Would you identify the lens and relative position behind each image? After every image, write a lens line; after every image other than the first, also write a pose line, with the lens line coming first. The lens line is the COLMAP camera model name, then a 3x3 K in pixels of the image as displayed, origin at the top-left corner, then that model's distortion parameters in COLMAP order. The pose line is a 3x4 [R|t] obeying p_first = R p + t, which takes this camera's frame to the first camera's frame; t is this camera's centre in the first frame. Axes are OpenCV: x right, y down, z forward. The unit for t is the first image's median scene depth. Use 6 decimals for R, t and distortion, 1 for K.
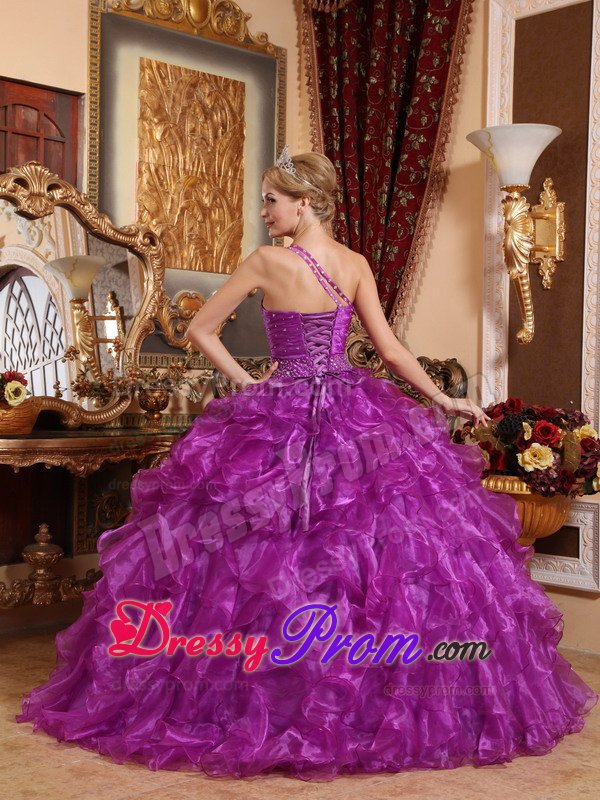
lens RADIAL K [[1138.2, 0, 300.0], [0, 1138.2, 400.0], [0, 0, 1]] dist [0.023380, 0.048331]
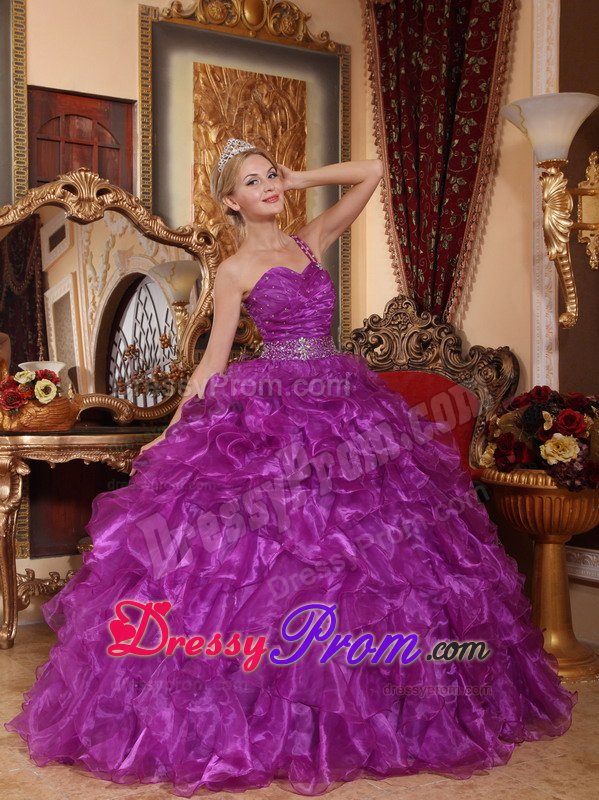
lens RADIAL K [[1016.5, 0, 299.5], [0, 1016.5, 400.0], [0, 0, 1]] dist [0.022229, 0.003755]
pose [[0.982589, -0.018703, -0.184846, 0.117829], [0.019668, 0.999801, 0.003391, 0.002790], [0.184746, -0.006968, 0.982762, 0.112669]]
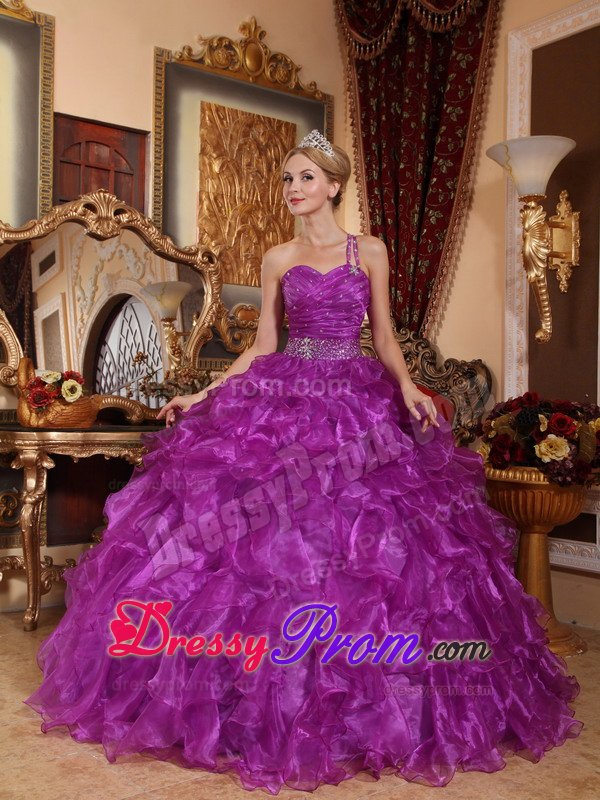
lens RADIAL K [[849.6, 0, 307.2], [0, 849.6, 401.5], [0, 0, 1]] dist [-0.033601, 0.044340]
pose [[0.995757, -0.005238, -0.091875, 0.043423], [0.004439, 0.999951, -0.008898, 0.010488], [0.091917, 0.008453, 0.995731, 0.163665]]
